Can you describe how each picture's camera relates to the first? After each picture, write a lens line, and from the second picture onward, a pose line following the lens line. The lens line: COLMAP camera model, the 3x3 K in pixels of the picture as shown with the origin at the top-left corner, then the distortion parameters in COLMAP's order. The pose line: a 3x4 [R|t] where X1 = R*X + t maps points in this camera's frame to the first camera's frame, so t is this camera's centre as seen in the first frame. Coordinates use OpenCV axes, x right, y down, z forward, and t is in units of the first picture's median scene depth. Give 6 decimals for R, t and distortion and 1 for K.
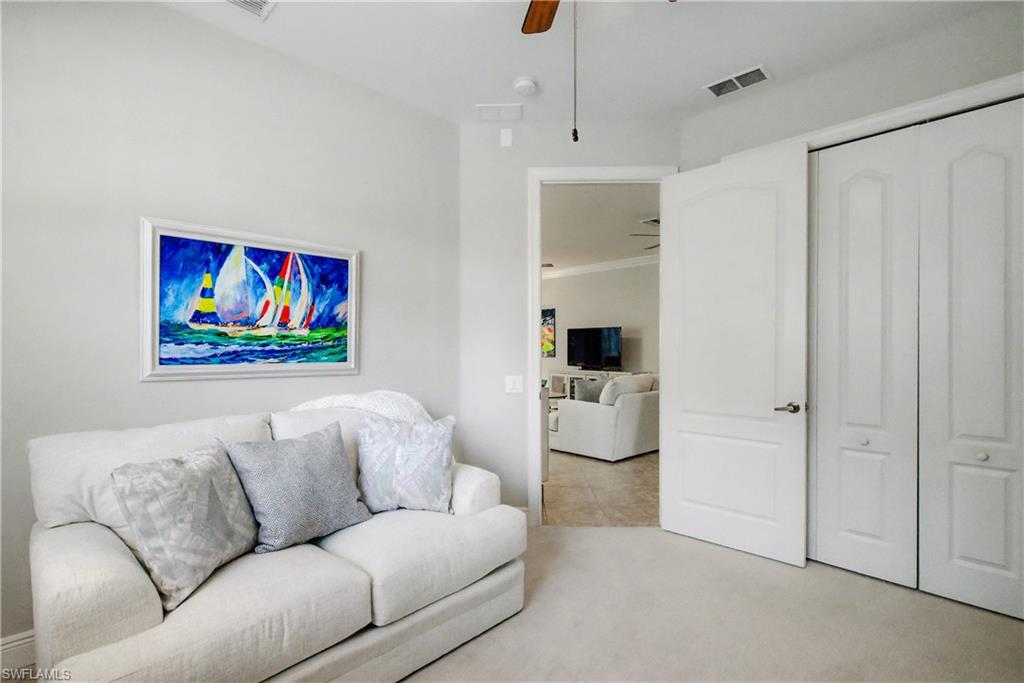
lens RADIAL K [[483.9, 0, 514.6], [0, 483.9, 347.2], [0, 0, 1]] dist [0.024349, -0.000046]
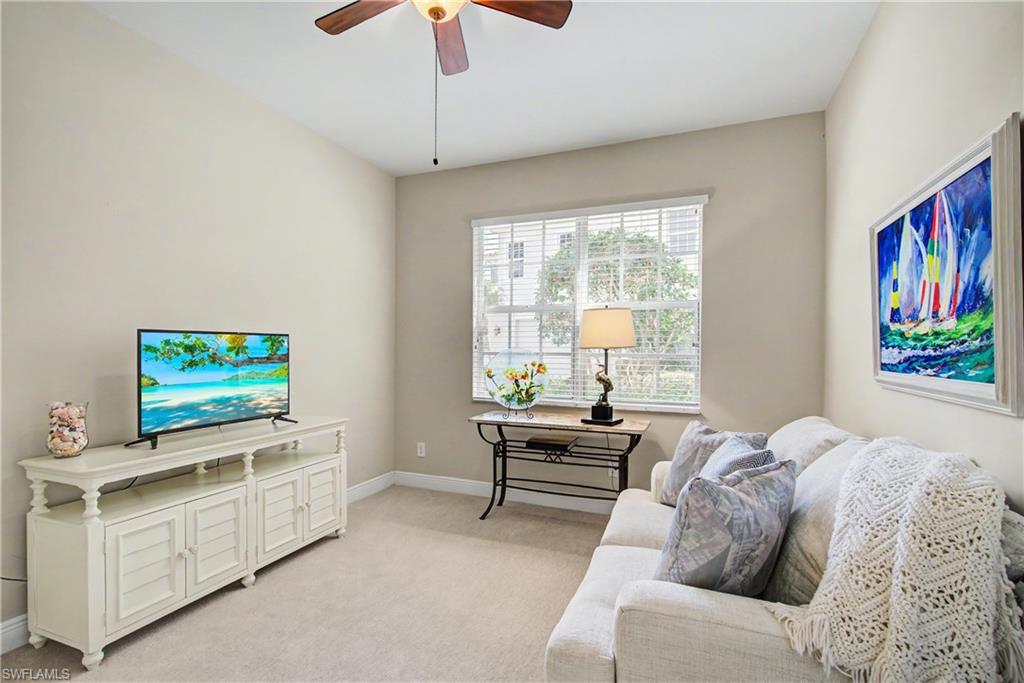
lens RADIAL K [[483.9, 0, 511.3], [0, 483.9, 344.8], [0, 0, 1]] dist [0.024349, -0.000046]
pose [[-0.918714, -0.006607, -0.394869, 0.259958], [-0.001110, 0.999899, -0.014148, 0.001230], [0.394923, -0.012560, -0.918629, 1.354011]]
